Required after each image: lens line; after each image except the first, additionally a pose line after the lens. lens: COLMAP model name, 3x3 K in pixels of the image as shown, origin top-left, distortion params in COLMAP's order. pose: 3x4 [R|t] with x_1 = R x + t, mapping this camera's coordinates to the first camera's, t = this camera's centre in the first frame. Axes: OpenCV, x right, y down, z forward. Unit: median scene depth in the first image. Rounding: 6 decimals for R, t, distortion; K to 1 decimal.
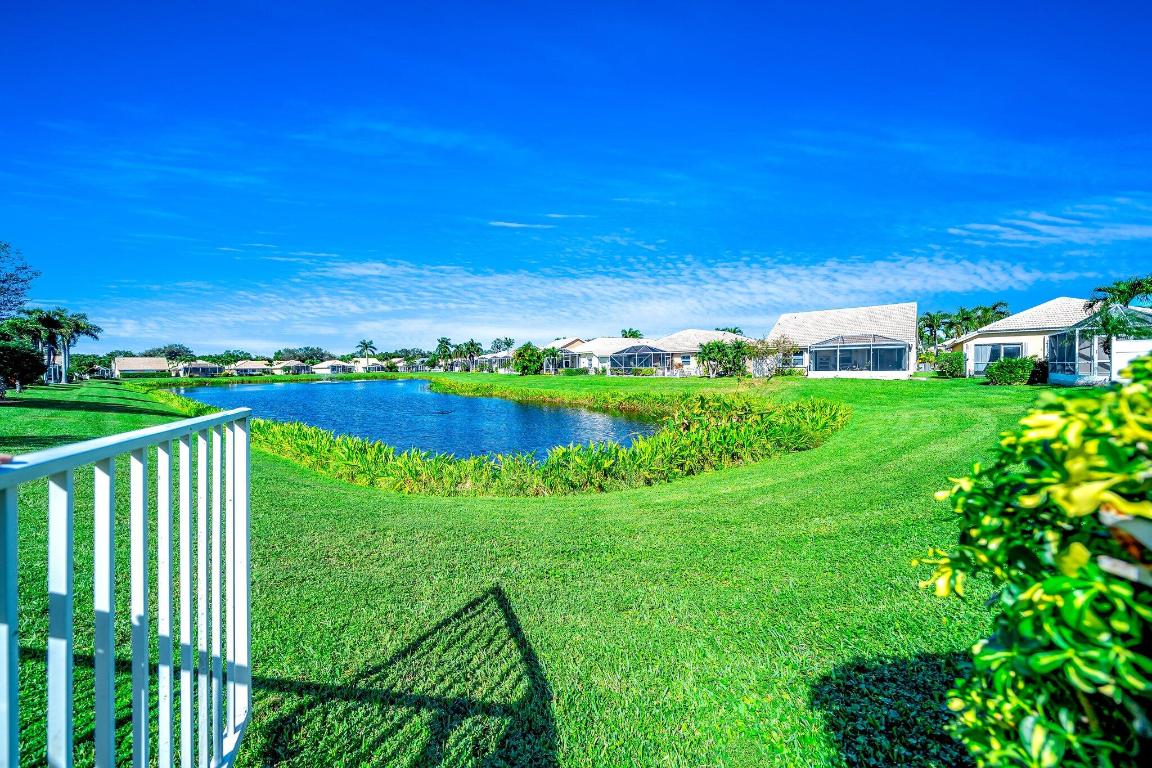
lens RADIAL K [[401.0, 0, 570.8], [0, 401.0, 380.3], [0, 0, 1]] dist [-0.001880, -0.000105]
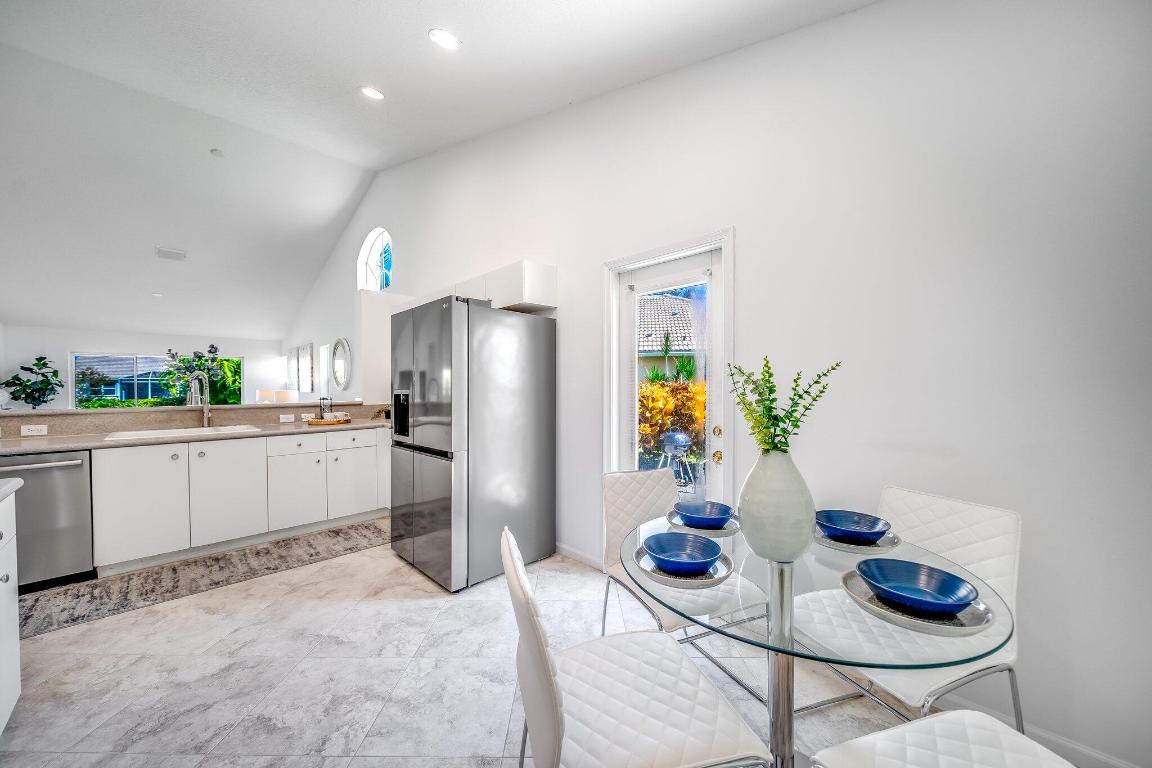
lens RADIAL K [[401.0, 0, 570.8], [0, 401.0, 380.3], [0, 0, 1]] dist [-0.001880, -0.000105]
pose [[0.218208, 0.024591, 0.975592, -0.135611], [0.038268, 0.998698, -0.033733, 0.005079], [-0.975152, 0.044695, 0.216983, -0.282243]]
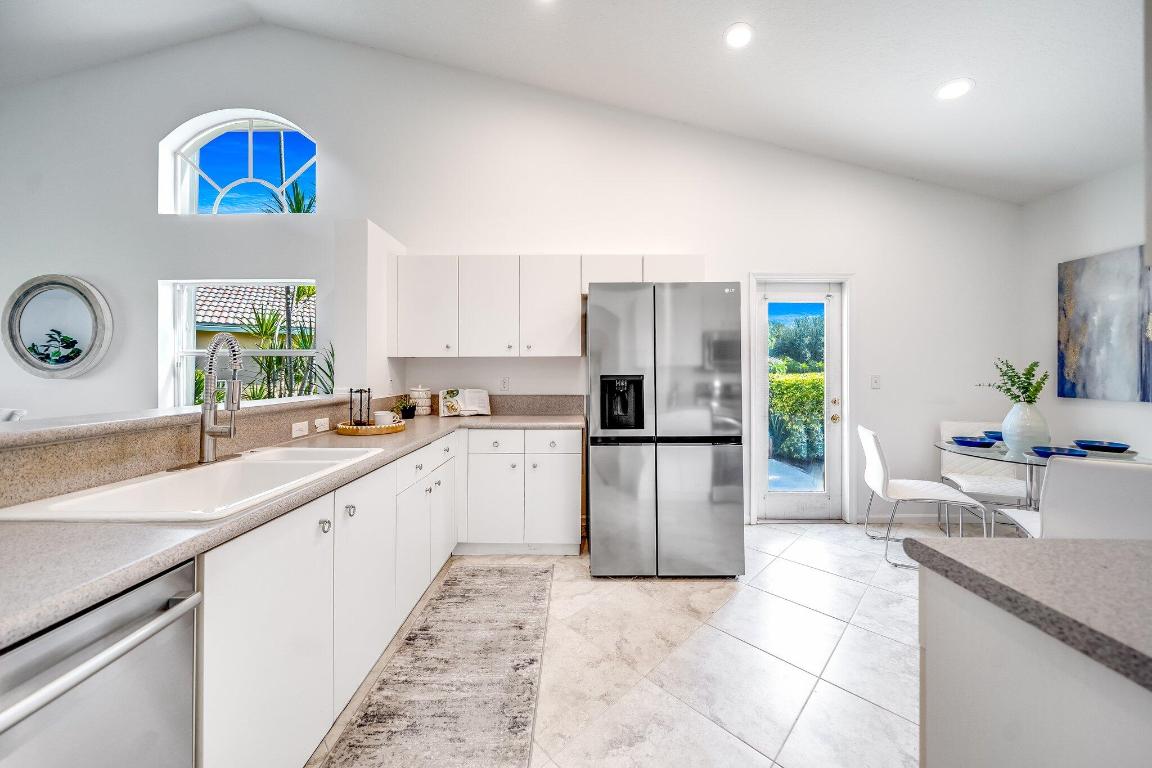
lens RADIAL K [[398.6, 0, 558.8], [0, 398.6, 368.5], [0, 0, 1]] dist [-0.001043, -0.000050]
pose [[-0.525546, 0.027330, 0.850326, -0.123932], [0.043095, 0.999056, -0.005476, 0.003404], [-0.849673, 0.033767, -0.526227, -0.228695]]
